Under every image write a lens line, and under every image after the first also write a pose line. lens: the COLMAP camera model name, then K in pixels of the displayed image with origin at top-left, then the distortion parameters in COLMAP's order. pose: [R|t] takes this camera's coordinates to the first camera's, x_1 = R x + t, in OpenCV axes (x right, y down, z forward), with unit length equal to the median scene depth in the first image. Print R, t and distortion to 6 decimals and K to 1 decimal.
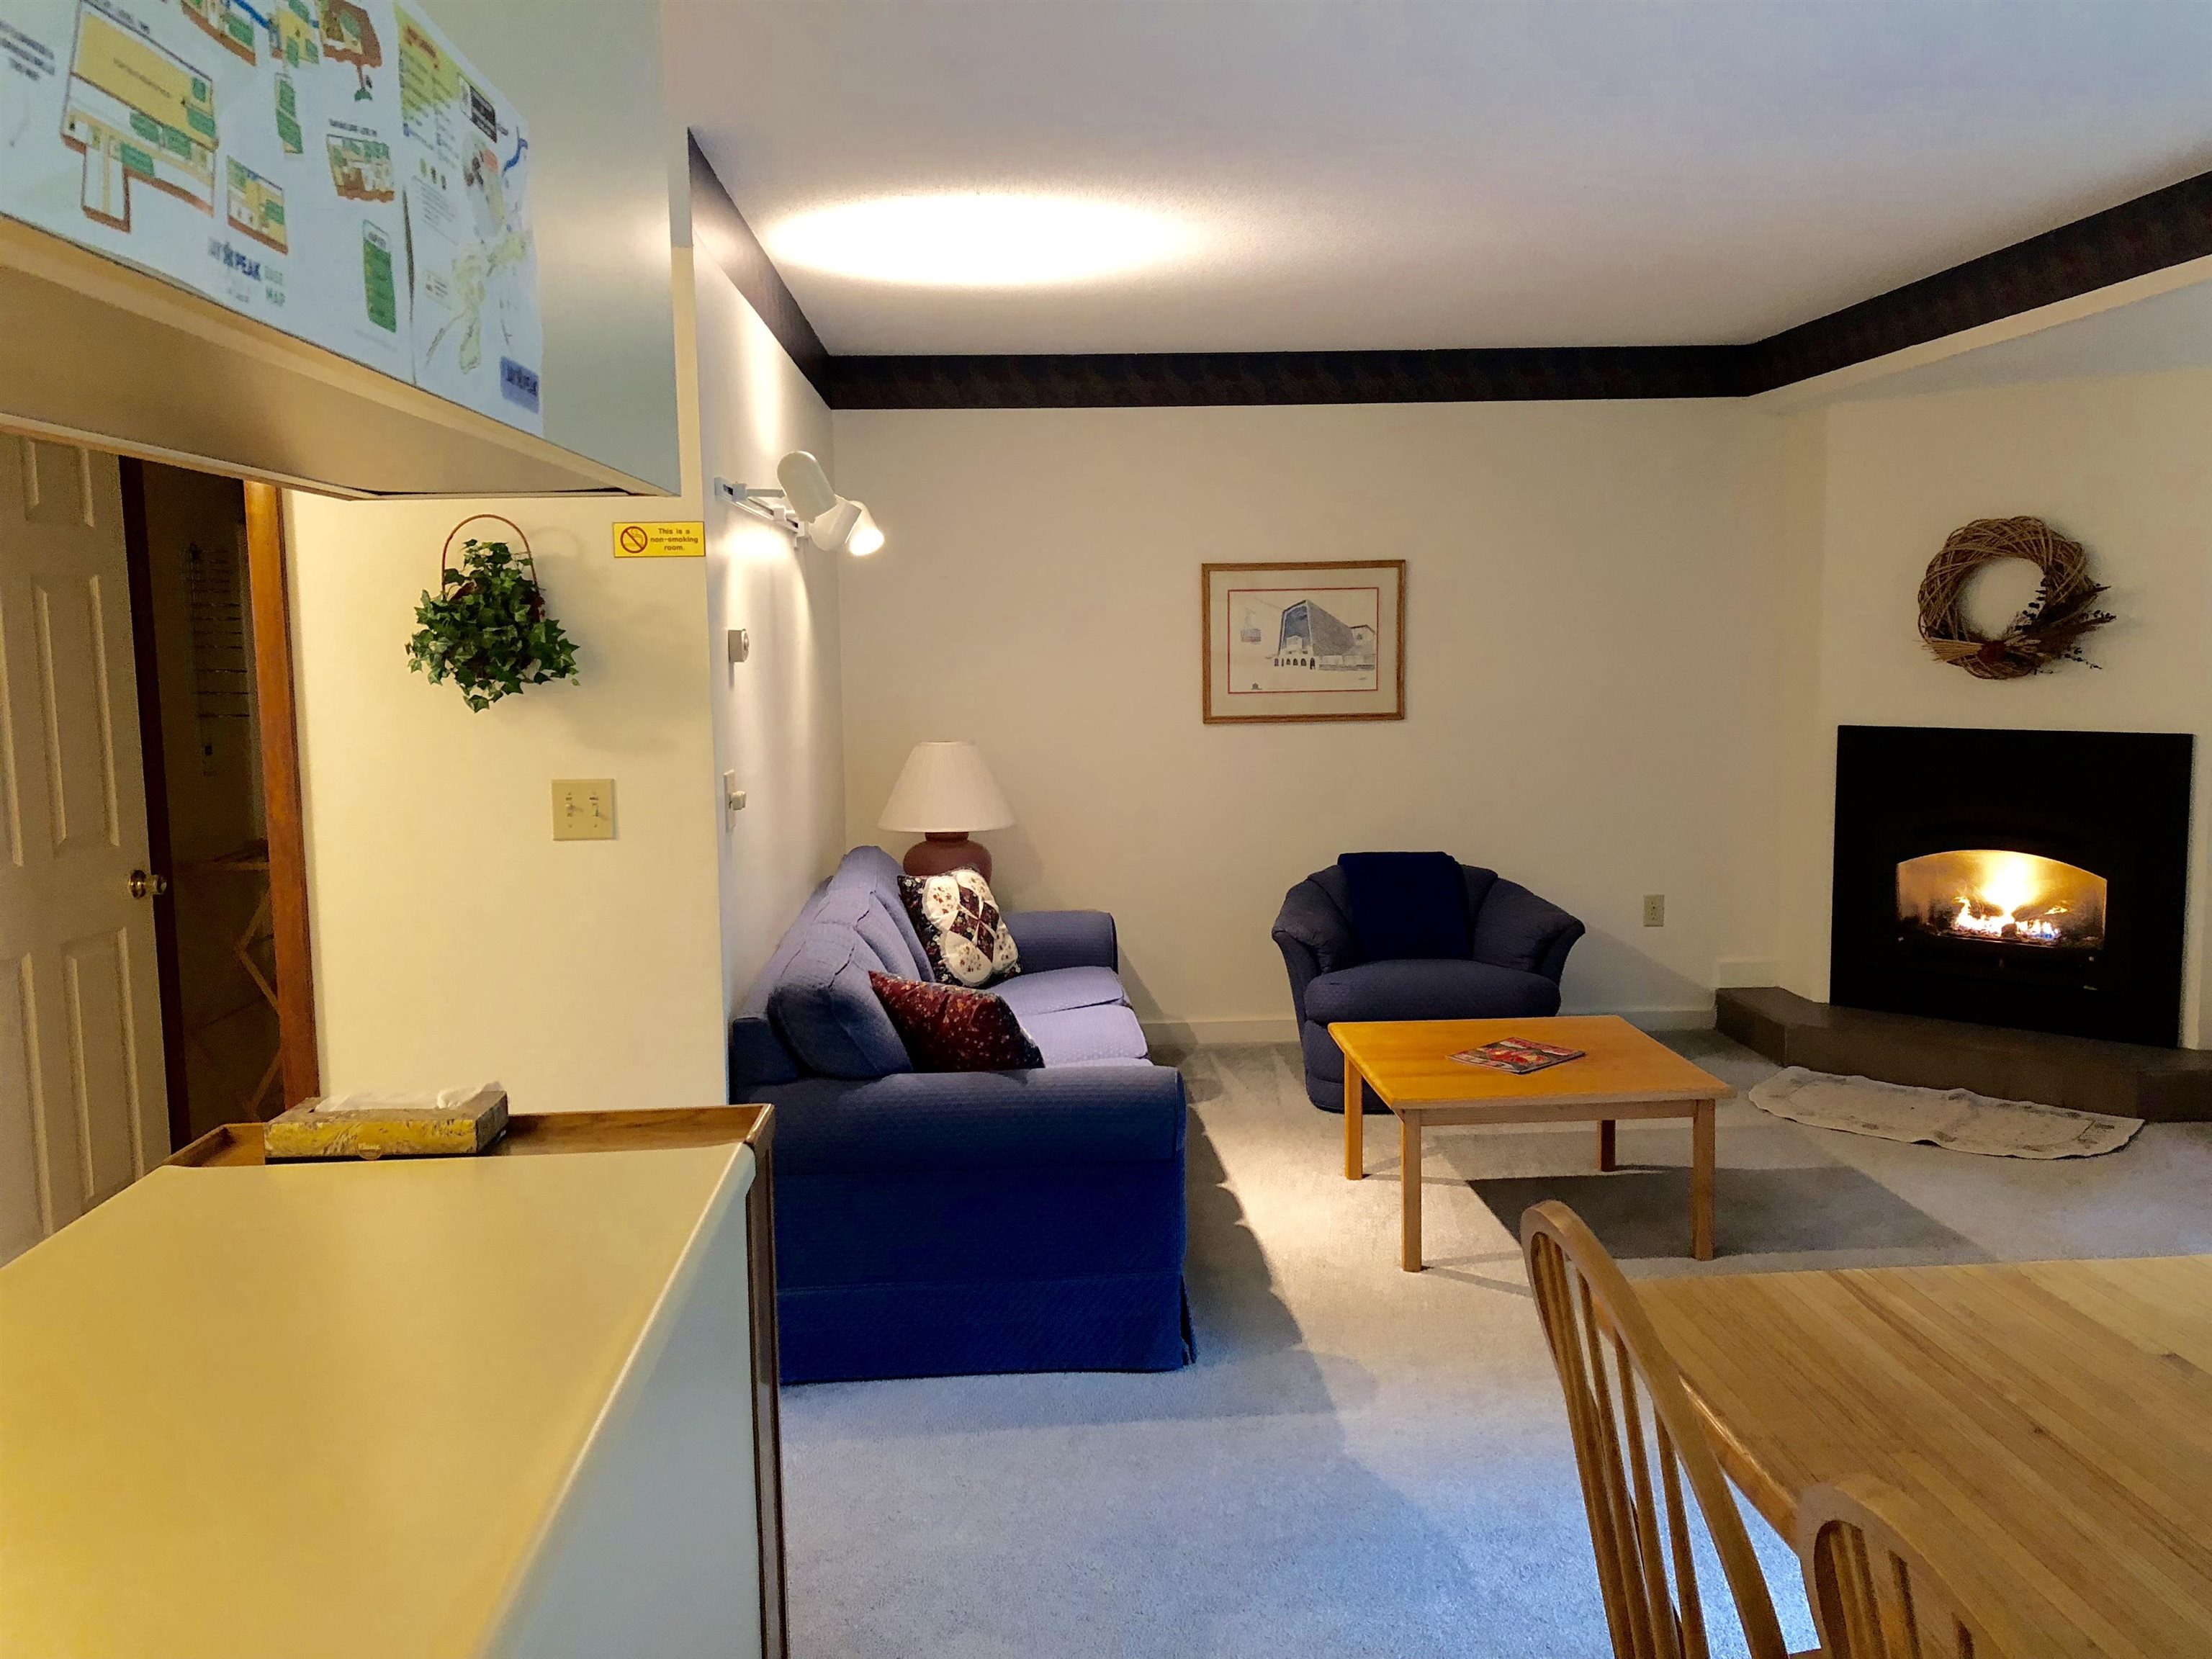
lens RADIAL K [[1790.7, 0, 1106.1], [0, 1790.7, 802.1], [0, 0, 1]] dist [0.042331, -0.046345]
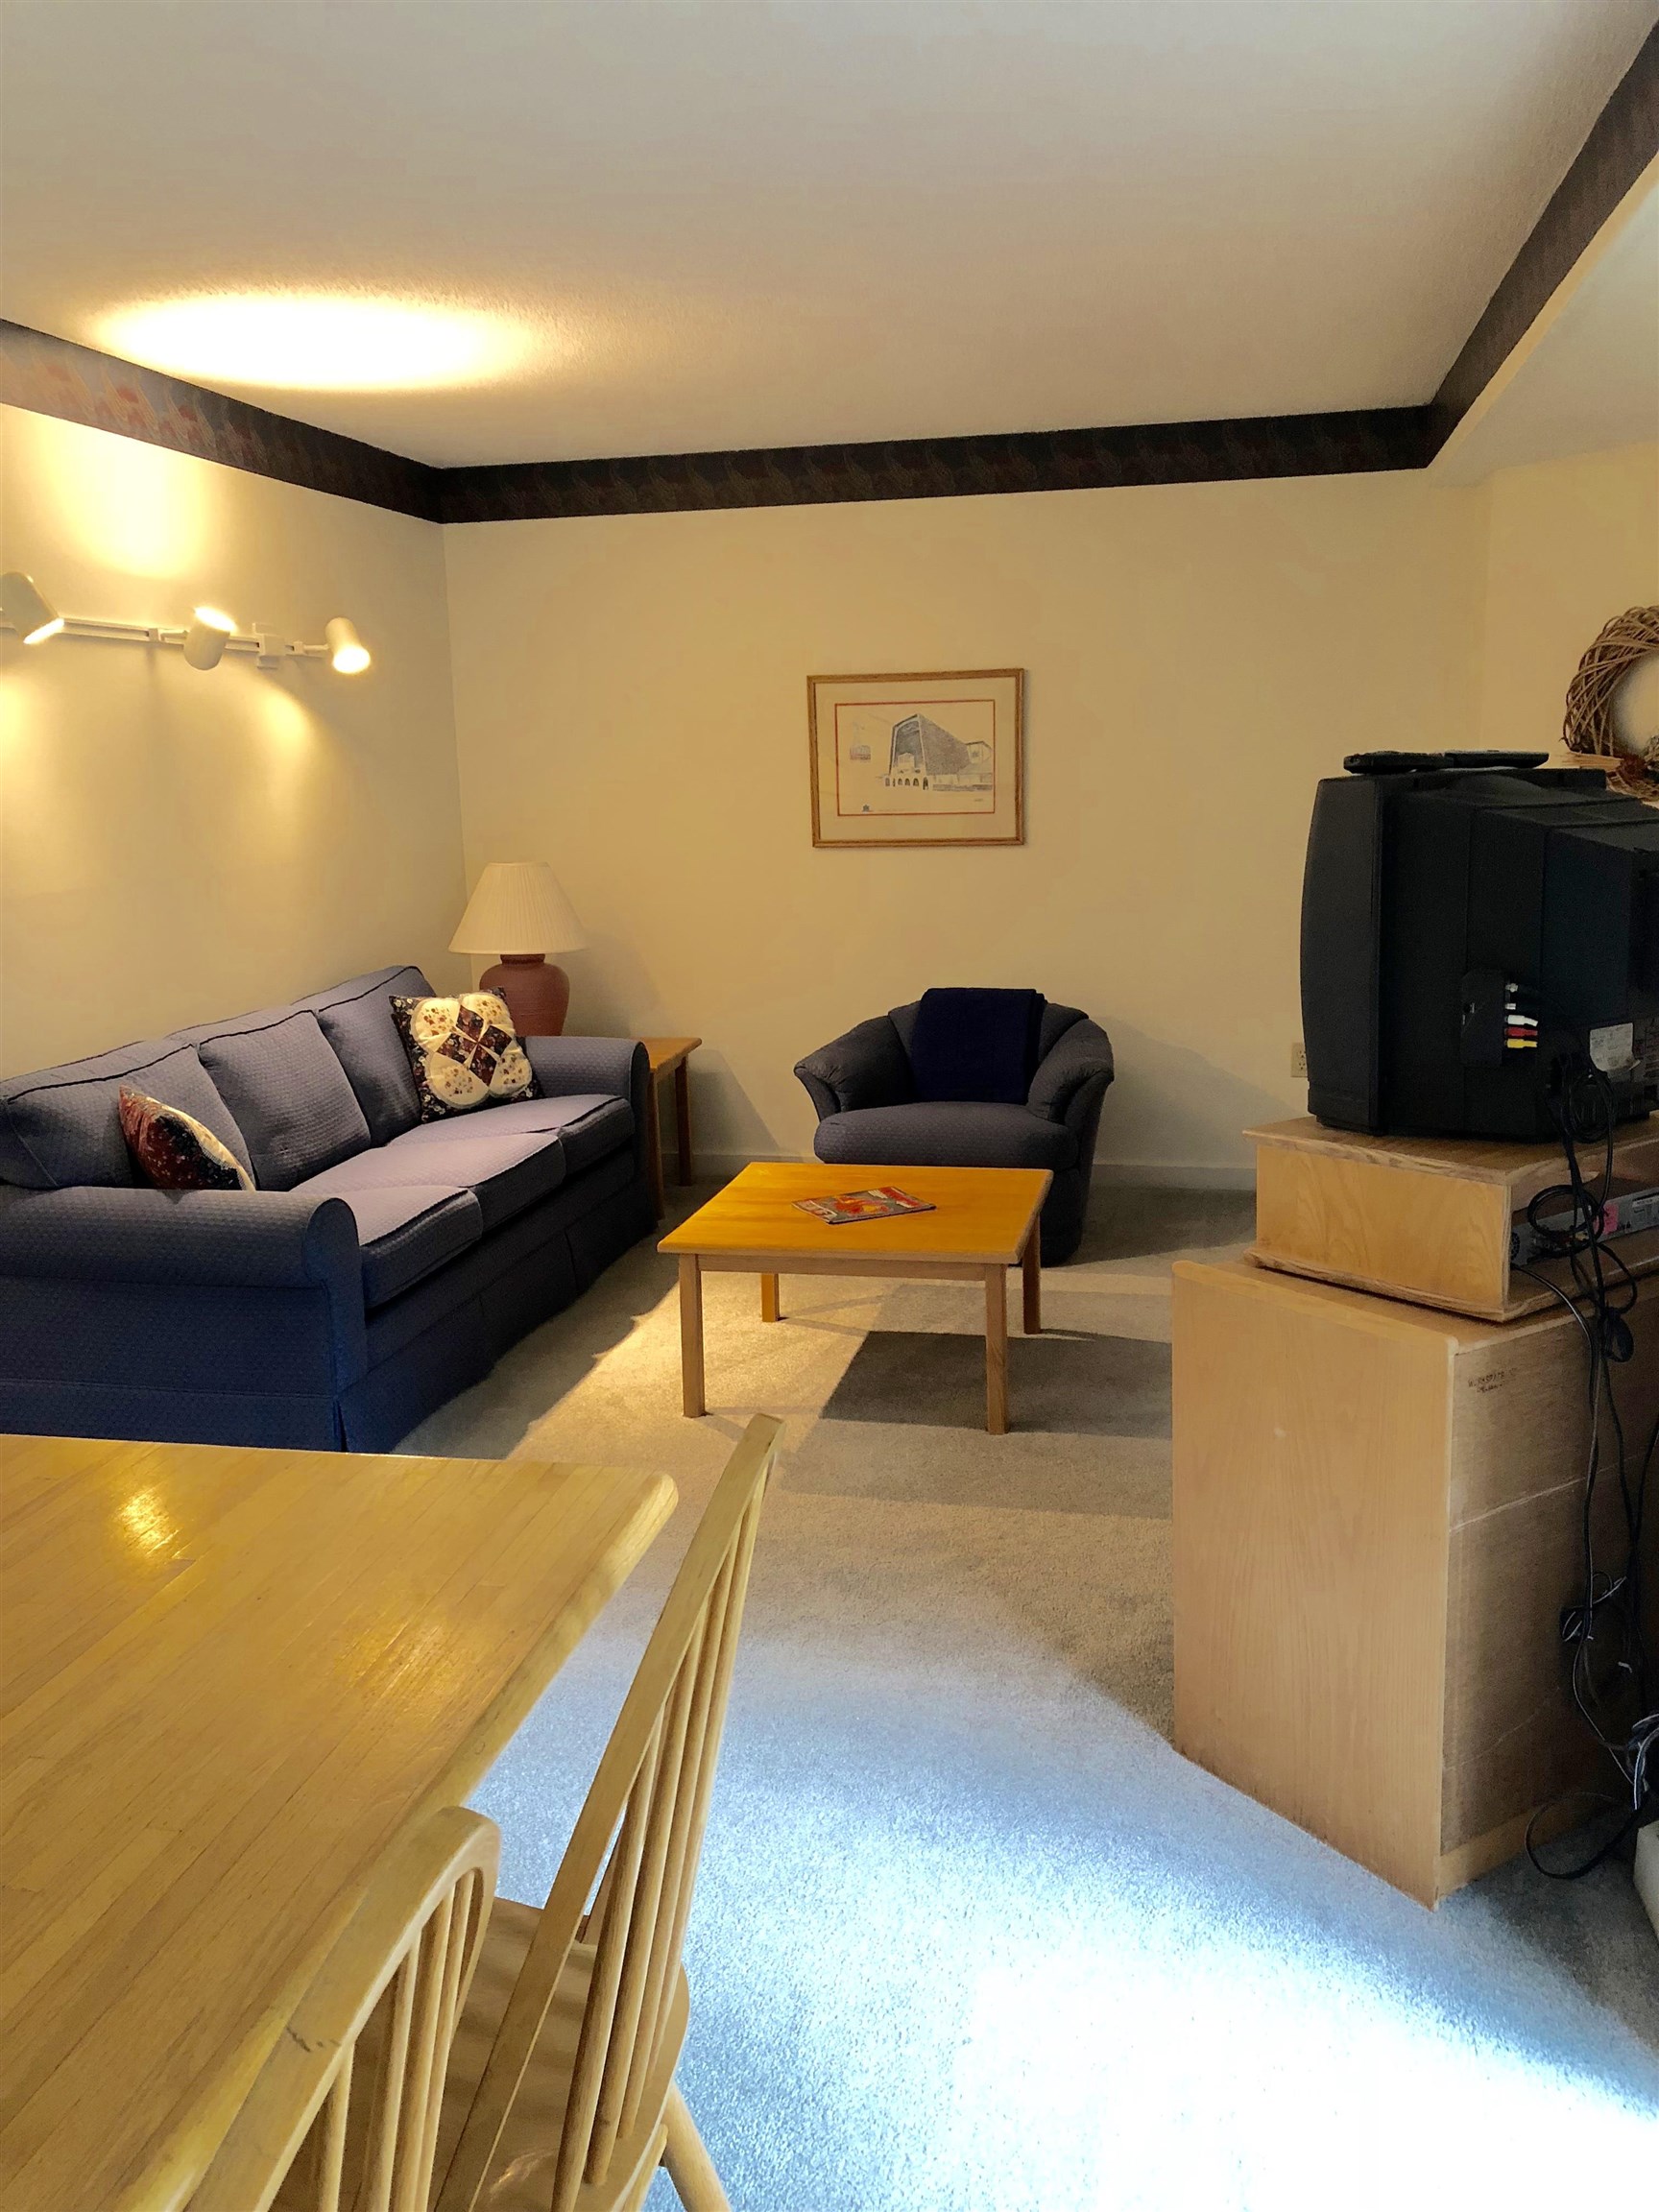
lens RADIAL K [[1790.7, 0, 834.0], [0, 1790.7, 1127.2], [0, 0, 1]] dist [0.042331, -0.046345]
pose [[0.963789, 0.049135, -0.262099, 0.366248], [-0.019260, 0.993137, 0.115360, -0.006949], [0.265968, -0.106135, 0.958121, 0.076968]]
